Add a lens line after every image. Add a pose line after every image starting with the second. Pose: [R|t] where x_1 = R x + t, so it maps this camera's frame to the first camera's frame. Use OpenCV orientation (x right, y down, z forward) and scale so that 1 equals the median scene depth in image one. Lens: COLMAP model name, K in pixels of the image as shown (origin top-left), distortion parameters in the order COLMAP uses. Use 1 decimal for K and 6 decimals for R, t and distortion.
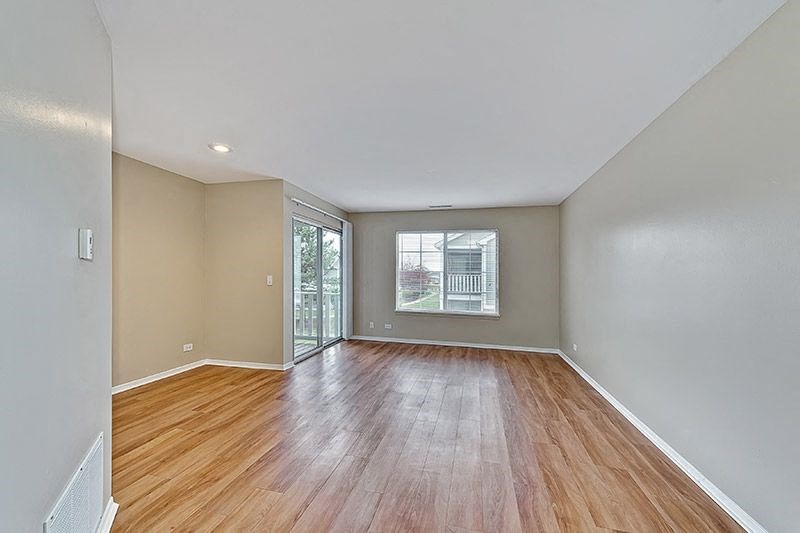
lens RADIAL K [[325.7, 0, 400.0], [0, 325.7, 266.5], [0, 0, 1]] dist [0.001639, 0.000208]
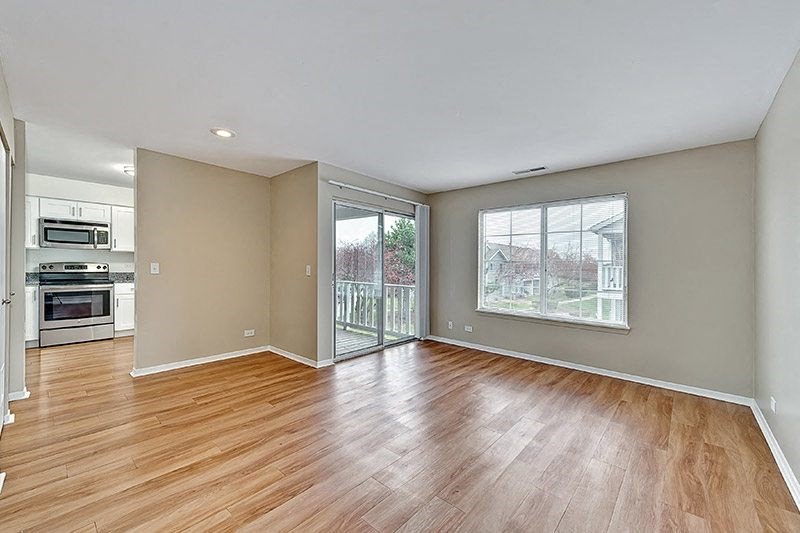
lens RADIAL K [[325.7, 0, 400.0], [0, 325.7, 266.5], [0, 0, 1]] dist [0.001639, 0.000208]
pose [[0.880813, 0.001974, -0.473460, 0.239257], [0.011005, 0.999636, 0.024641, 0.007920], [0.473336, -0.026915, 0.880471, 0.248873]]
